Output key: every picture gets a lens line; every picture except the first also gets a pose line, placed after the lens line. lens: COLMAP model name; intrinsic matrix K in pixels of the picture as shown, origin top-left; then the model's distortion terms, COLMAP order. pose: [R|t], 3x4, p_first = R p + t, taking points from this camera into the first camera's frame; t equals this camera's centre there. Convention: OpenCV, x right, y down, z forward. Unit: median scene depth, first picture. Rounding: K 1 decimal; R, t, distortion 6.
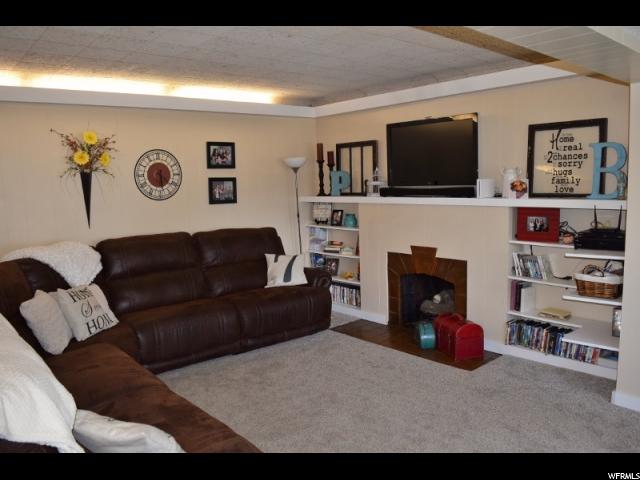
lens RADIAL K [[498.8, 0, 320.0], [0, 498.8, 240.0], [0, 0, 1]] dist [-0.092776, 0.009999]
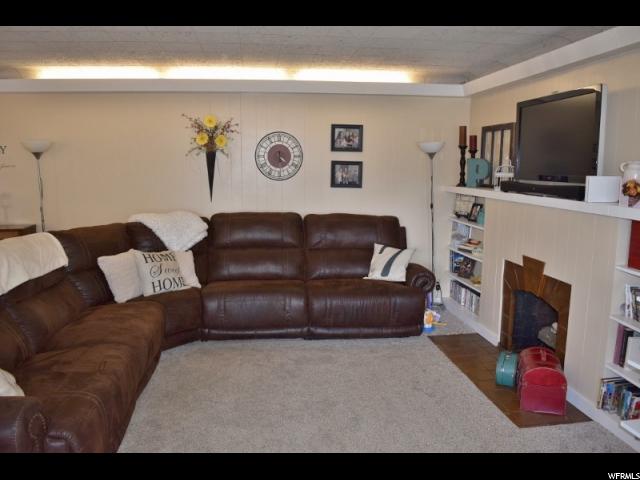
lens RADIAL K [[498.8, 0, 320.0], [0, 498.8, 240.0], [0, 0, 1]] dist [-0.092776, 0.009999]
pose [[0.830640, 0.117838, -0.544198, 0.344016], [-0.098023, 0.993032, 0.065408, -0.033137], [0.548114, -0.000987, 0.836403, 0.165654]]
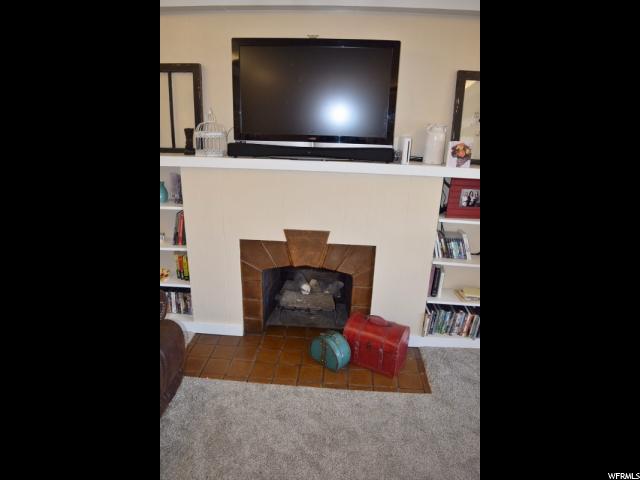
lens RADIAL K [[377.6, 0, 318.8], [0, 377.6, 241.1], [0, 0, 1]] dist [-0.057065, 0.000445]
pose [[0.708441, -0.164797, 0.686260, -0.154420], [0.031286, 0.978734, 0.202733, -0.080390], [-0.705076, -0.122154, 0.698531, 0.602812]]
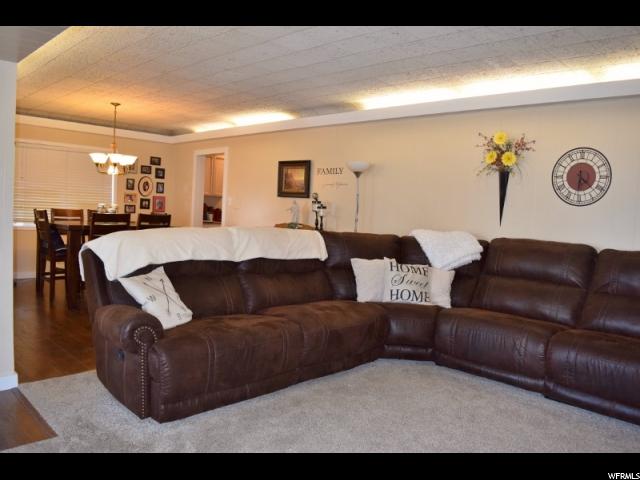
lens RADIAL K [[498.8, 0, 320.0], [0, 498.8, 240.0], [0, 0, 1]] dist [-0.092776, 0.009999]
pose [[0.074618, 0.099491, -0.992237, 0.499264], [-0.173825, 0.981075, 0.085300, -0.016297], [0.981946, 0.166110, 0.090500, 0.496336]]
